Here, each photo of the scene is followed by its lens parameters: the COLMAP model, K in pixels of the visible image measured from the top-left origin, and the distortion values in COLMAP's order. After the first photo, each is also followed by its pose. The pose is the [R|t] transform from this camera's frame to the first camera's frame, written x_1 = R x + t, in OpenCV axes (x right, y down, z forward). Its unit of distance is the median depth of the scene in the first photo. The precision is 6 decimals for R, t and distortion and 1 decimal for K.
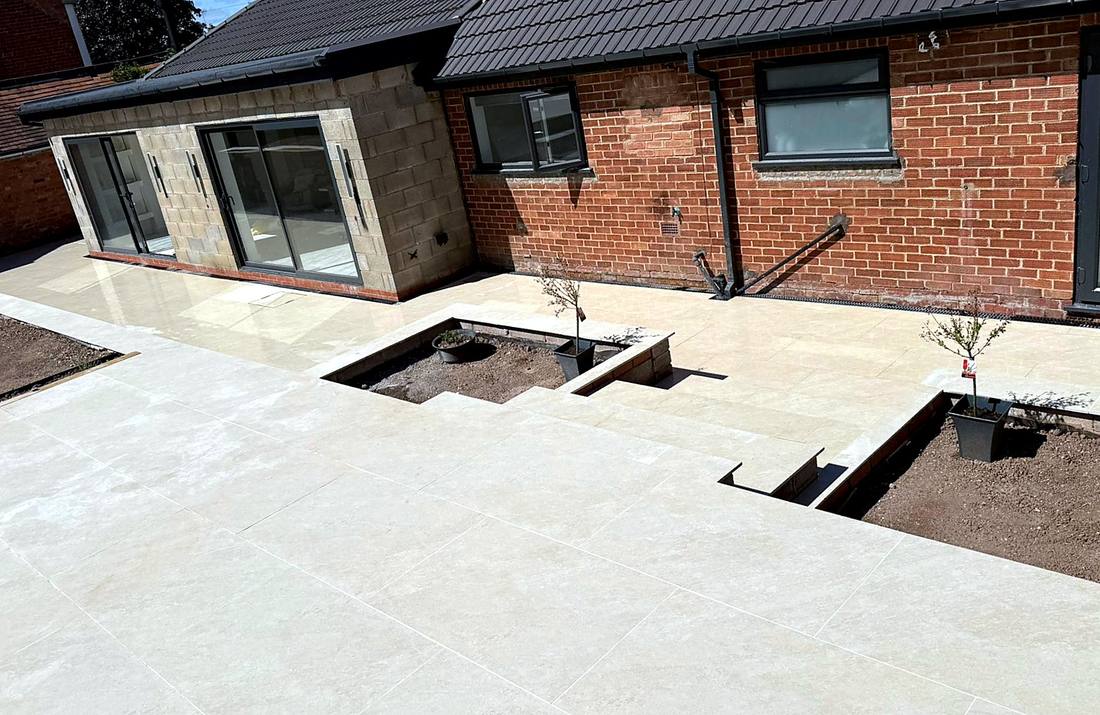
lens RADIAL K [[907.9, 0, 550.0], [0, 907.9, 357.5], [0, 0, 1]] dist [0.002136, 0.000429]
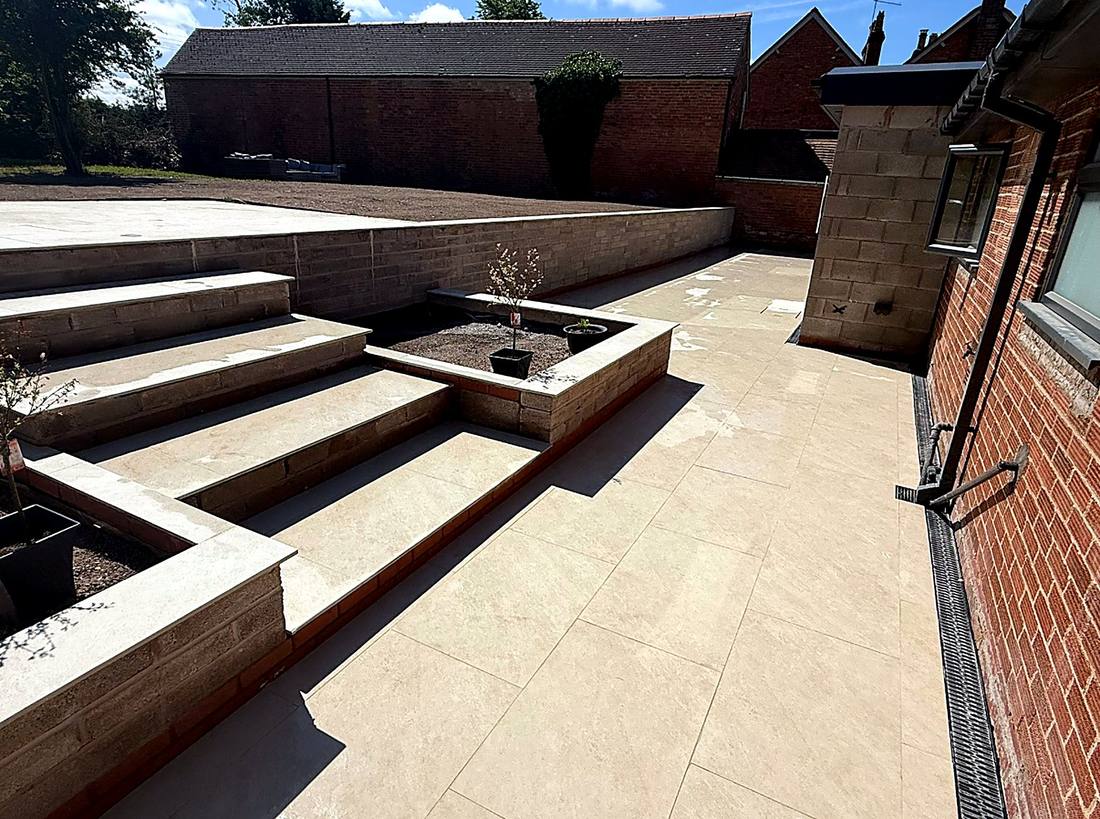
lens RADIAL K [[656.5, 0, 550.0], [0, 656.5, 409.5], [0, 0, 1]] dist [0.001266, 0.000089]
pose [[0.273305, 0.498210, -0.822855, 0.466450], [-0.443116, 0.824463, 0.352006, -0.164798], [0.853787, 0.268415, 0.446095, 0.578215]]
